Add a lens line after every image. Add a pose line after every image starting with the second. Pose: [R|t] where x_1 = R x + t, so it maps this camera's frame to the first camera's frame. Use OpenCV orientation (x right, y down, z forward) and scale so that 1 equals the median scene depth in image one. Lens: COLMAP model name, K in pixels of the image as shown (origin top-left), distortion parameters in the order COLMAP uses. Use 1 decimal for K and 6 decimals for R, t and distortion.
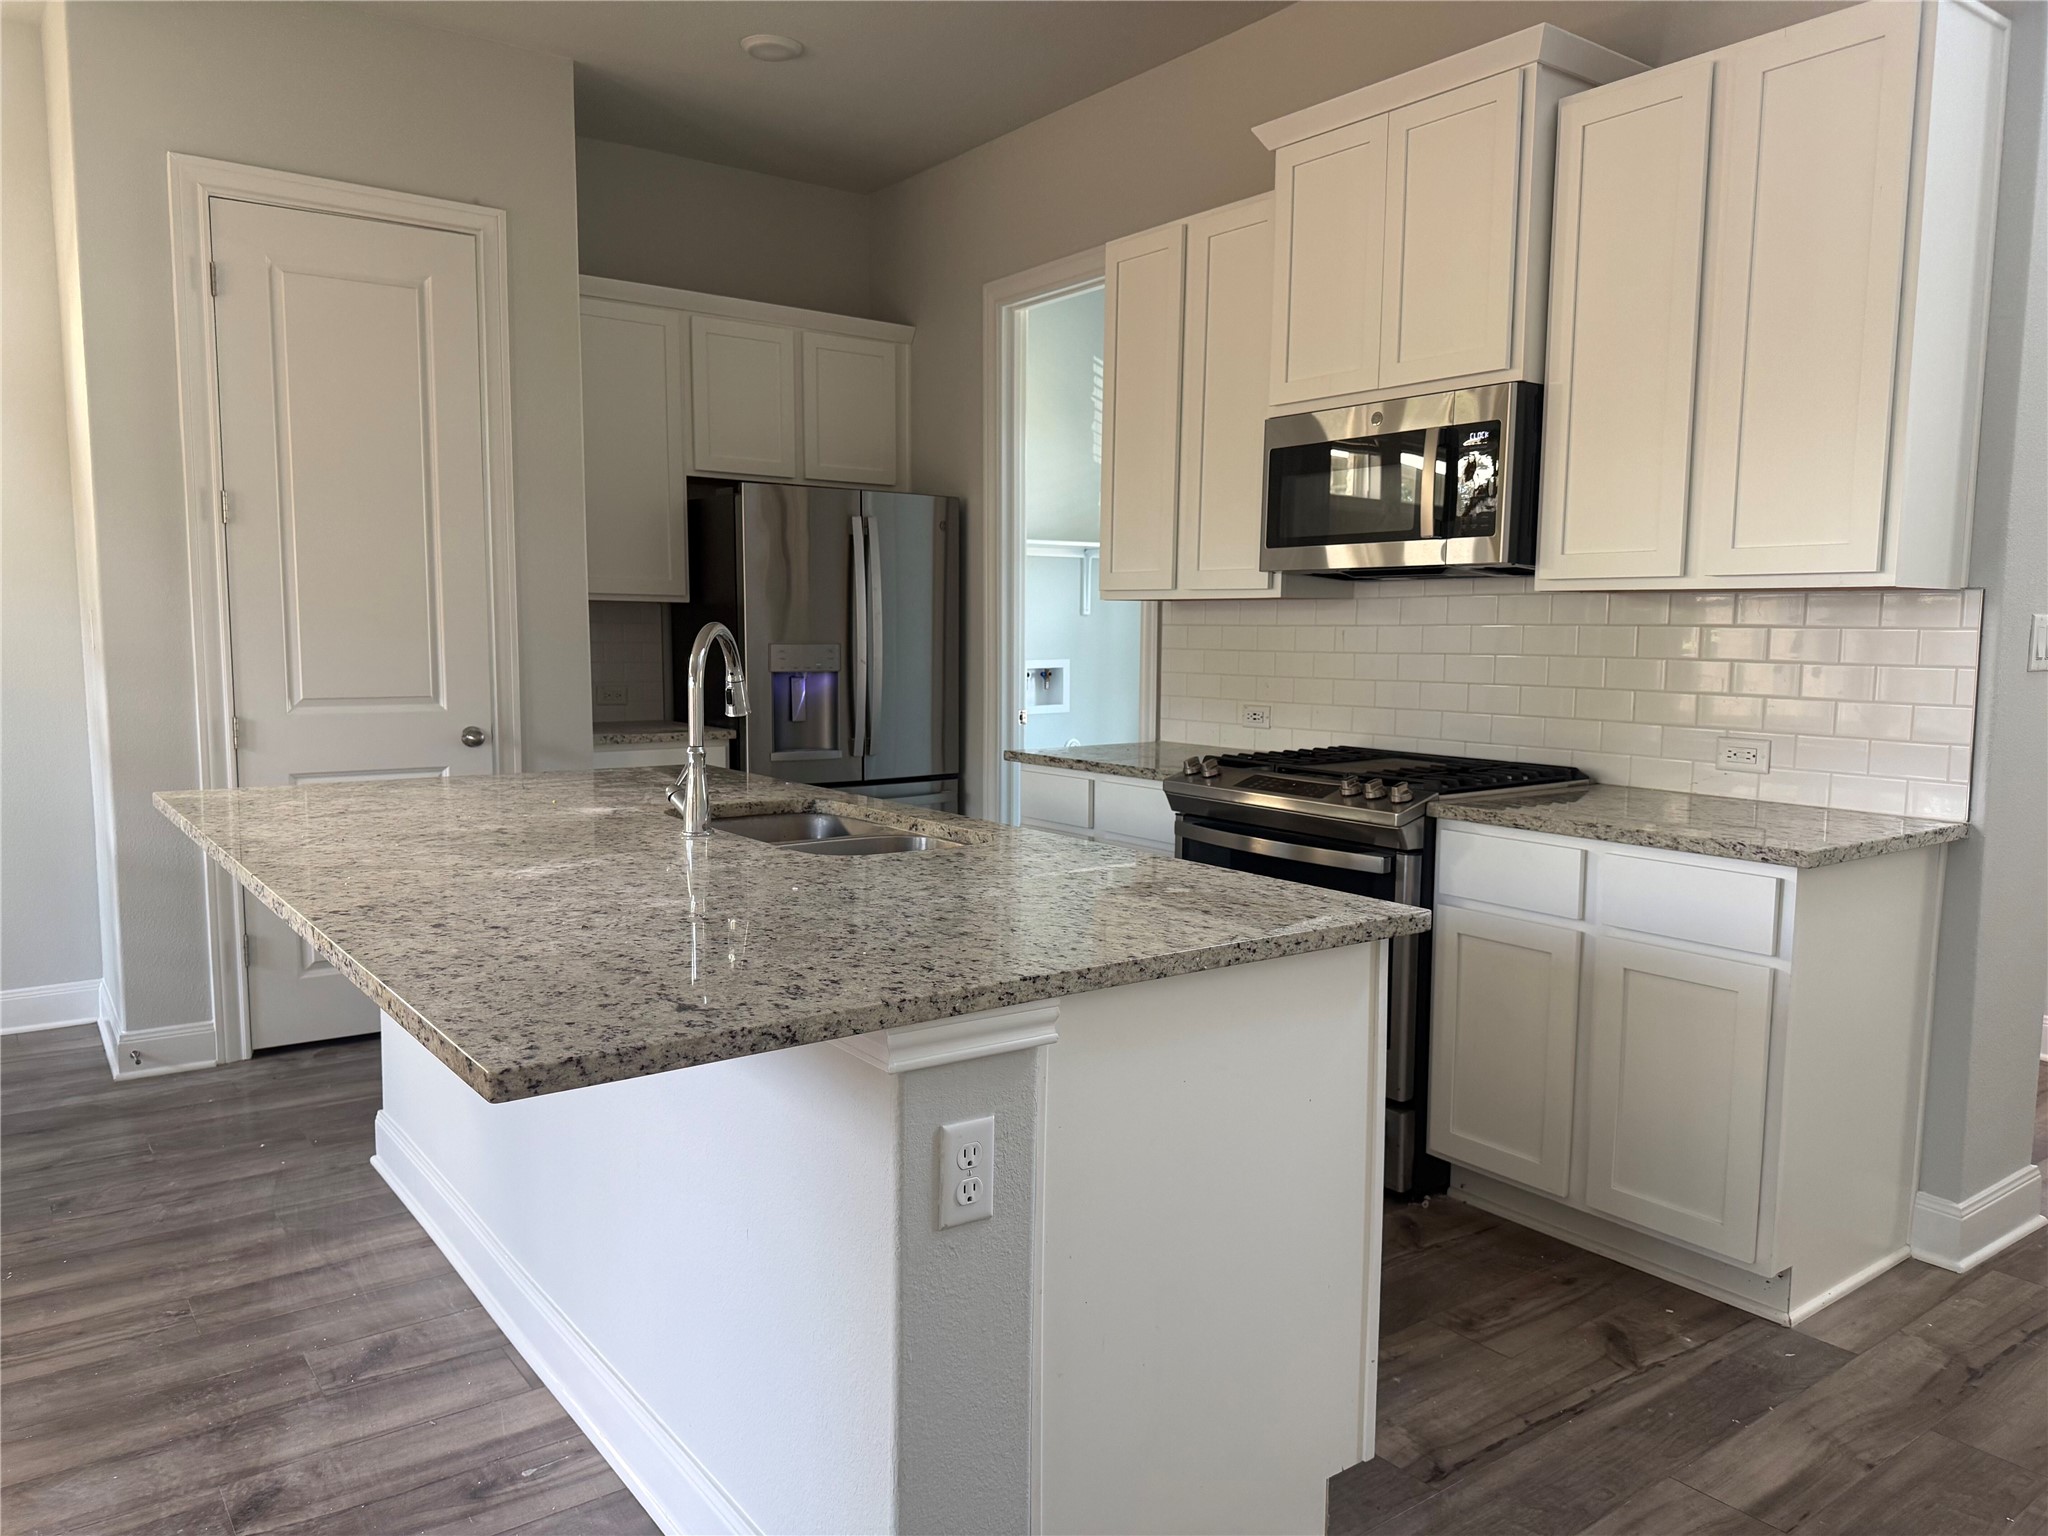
lens RADIAL K [[1441.2, 0, 1014.4], [0, 1441.2, 772.7], [0, 0, 1]] dist [0.089539, -0.121590]
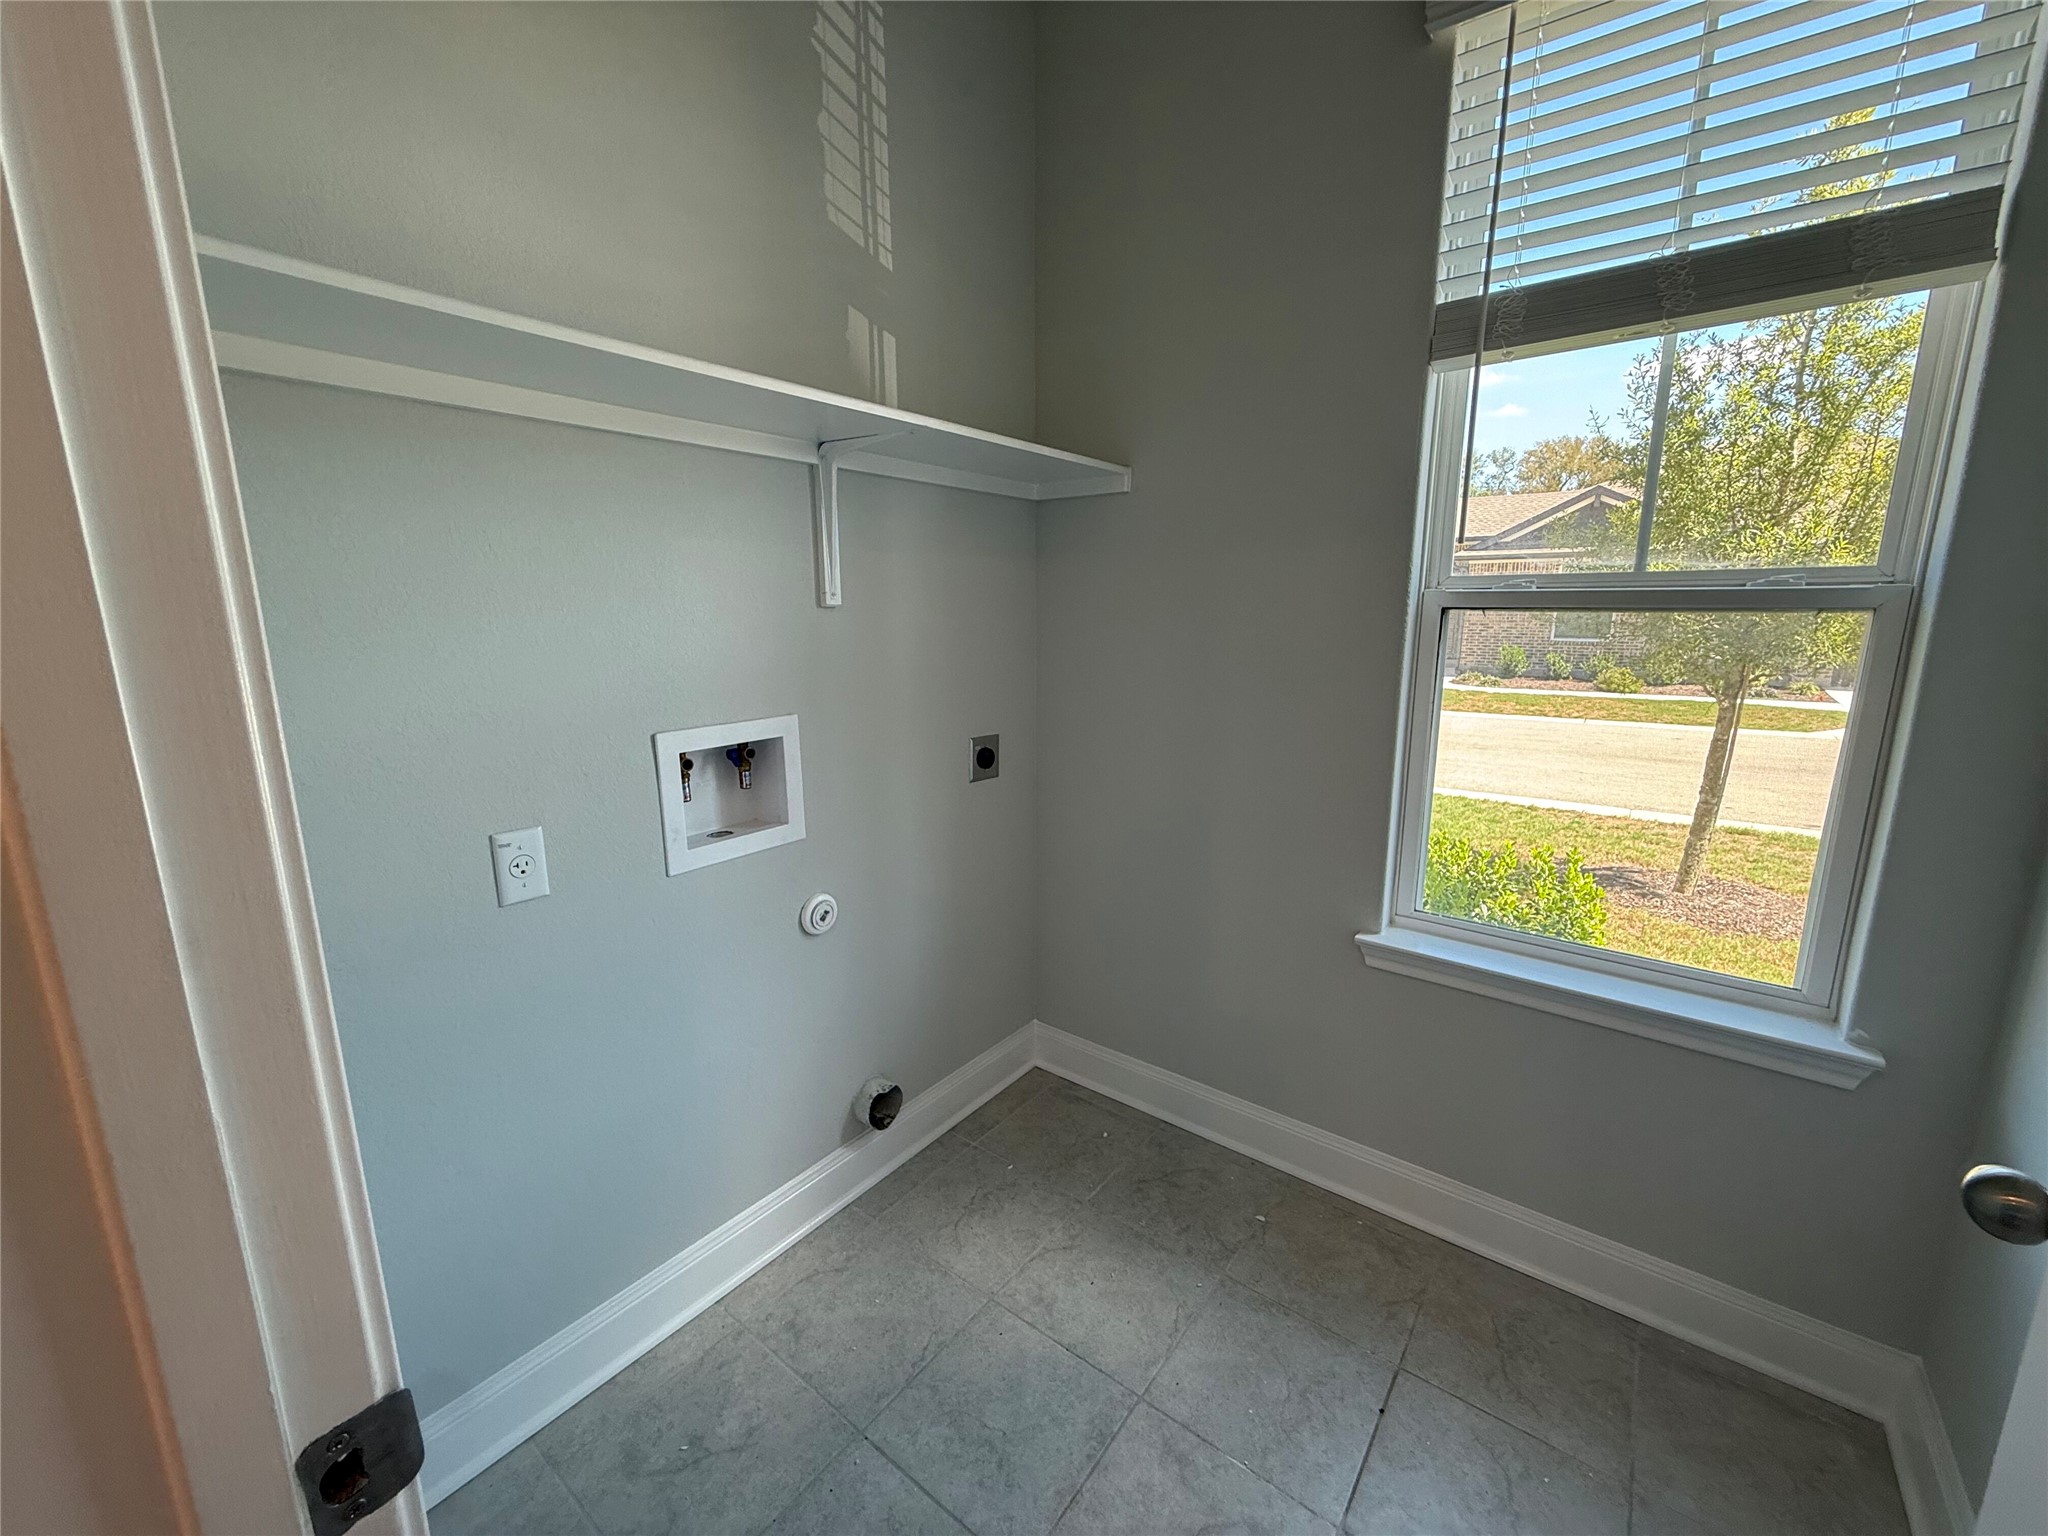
lens RADIAL K [[817.7, 0, 1020.0], [0, 817.7, 766.3], [0, 0, 1]] dist [0.001074, -0.000131]
pose [[0.962038, -0.066480, 0.264695, 0.082629], [0.041310, 0.994175, 0.099550, -0.191541], [-0.269771, -0.084836, 0.959180, 1.714786]]
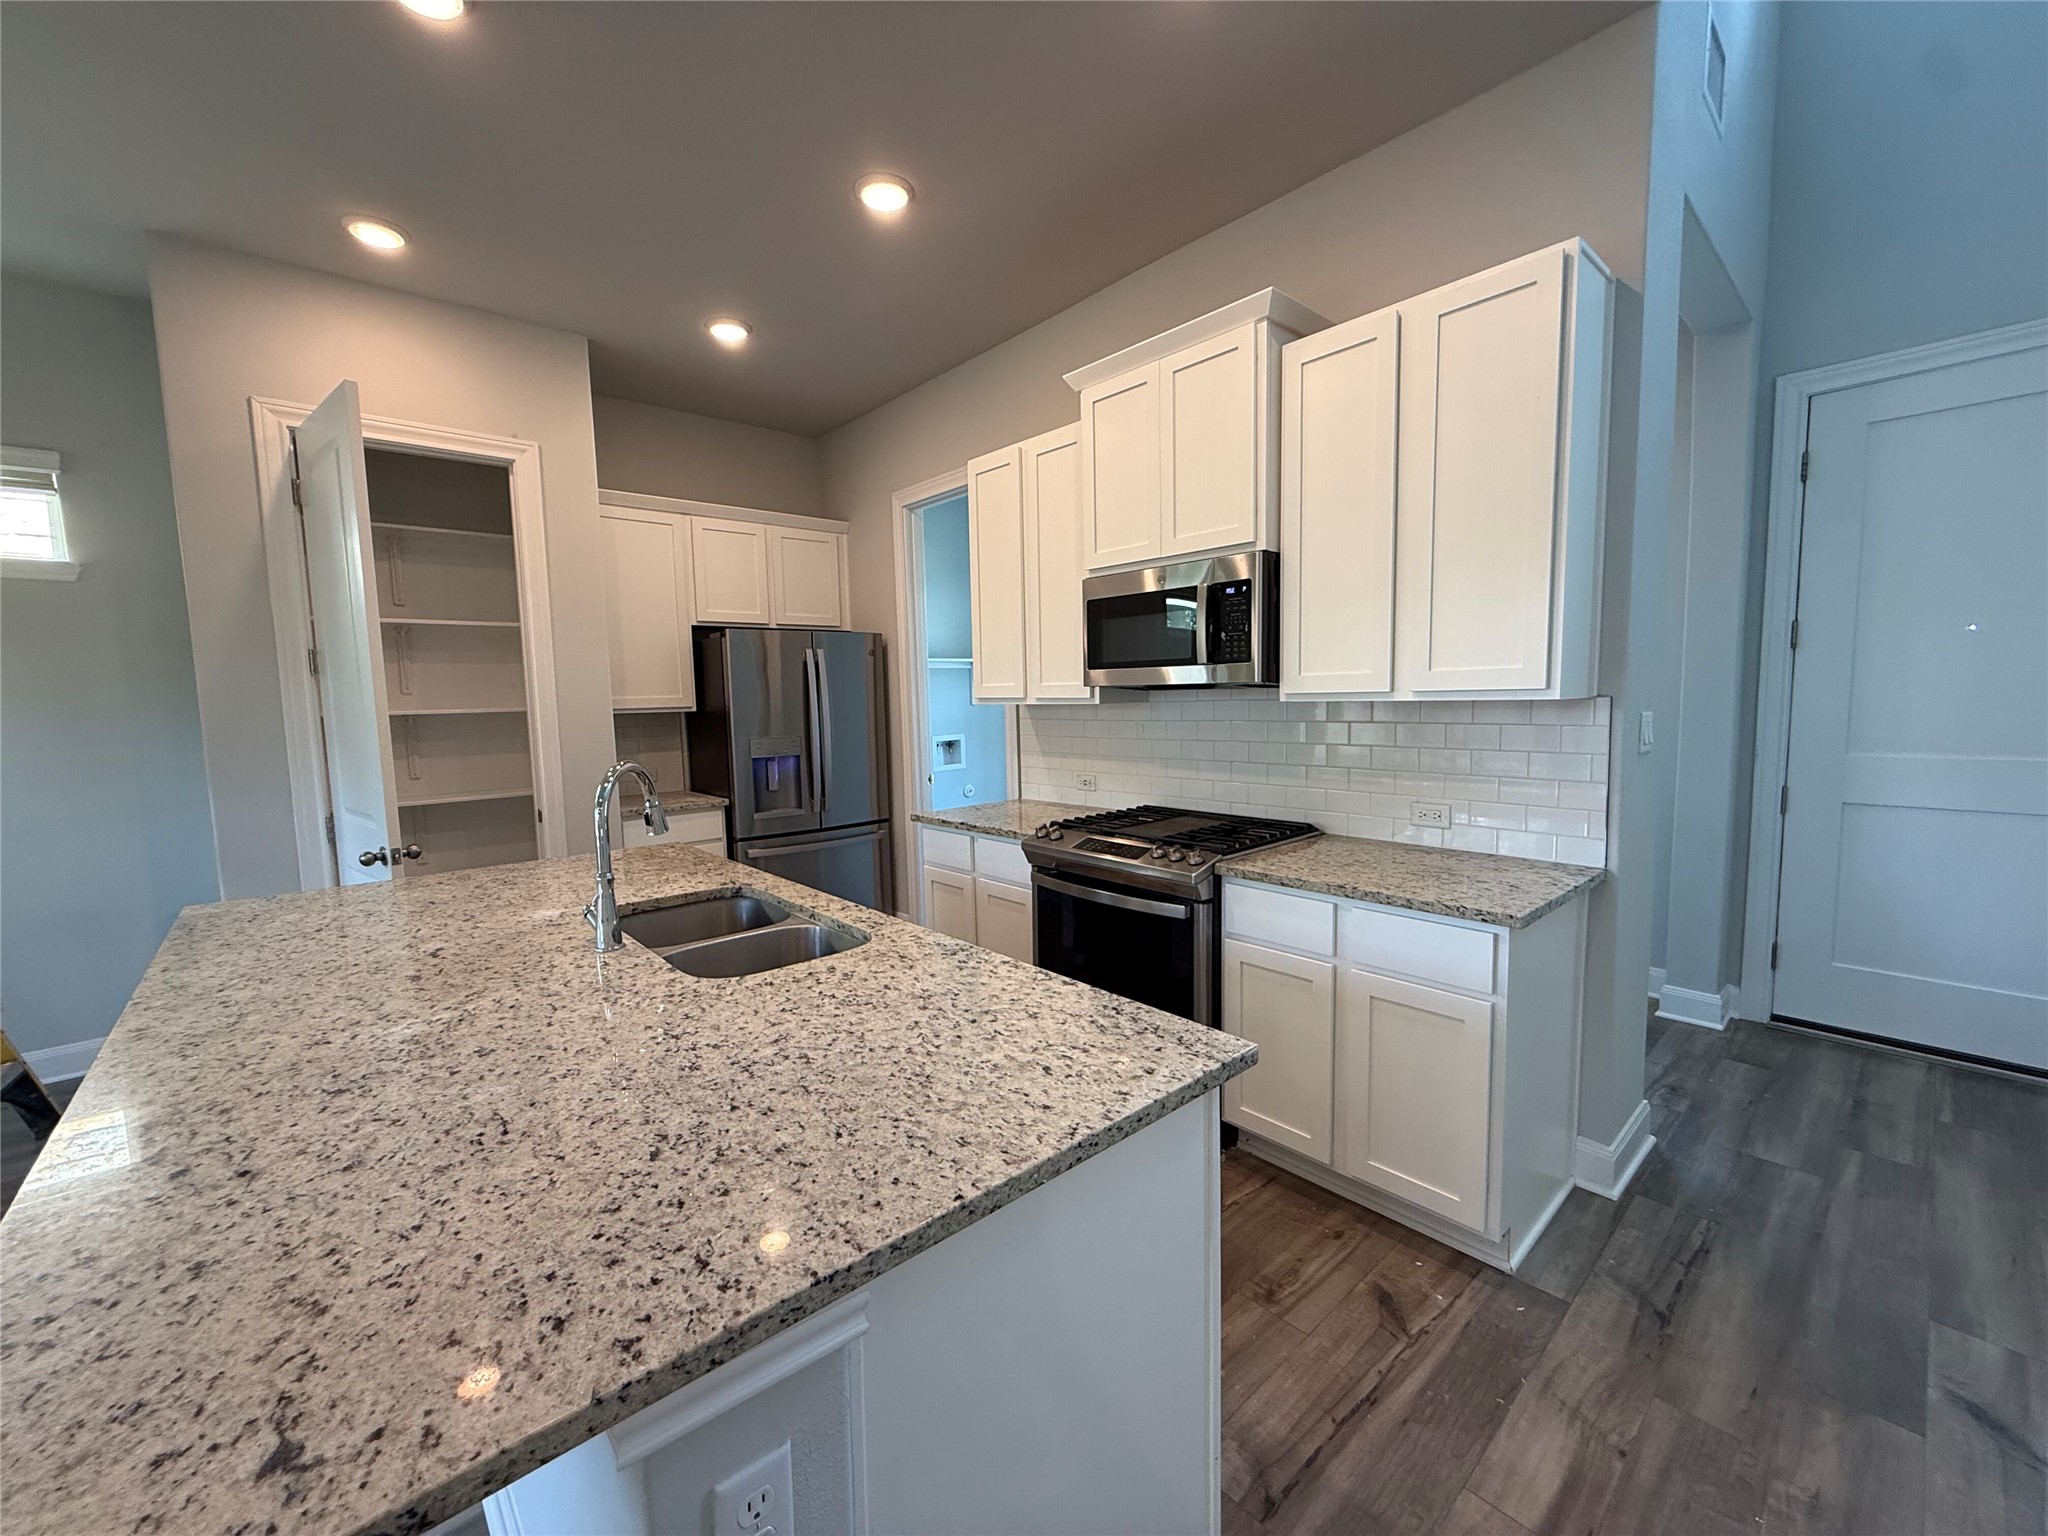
lens RADIAL K [[817.7, 0, 1020.0], [0, 817.7, 766.3], [0, 0, 1]] dist [0.001074, -0.000131]
pose [[0.995553, -0.038497, 0.085976, 0.046414], [0.039812, 0.999114, -0.013632, -0.067607], [-0.085375, 0.016994, 0.996204, 0.271991]]
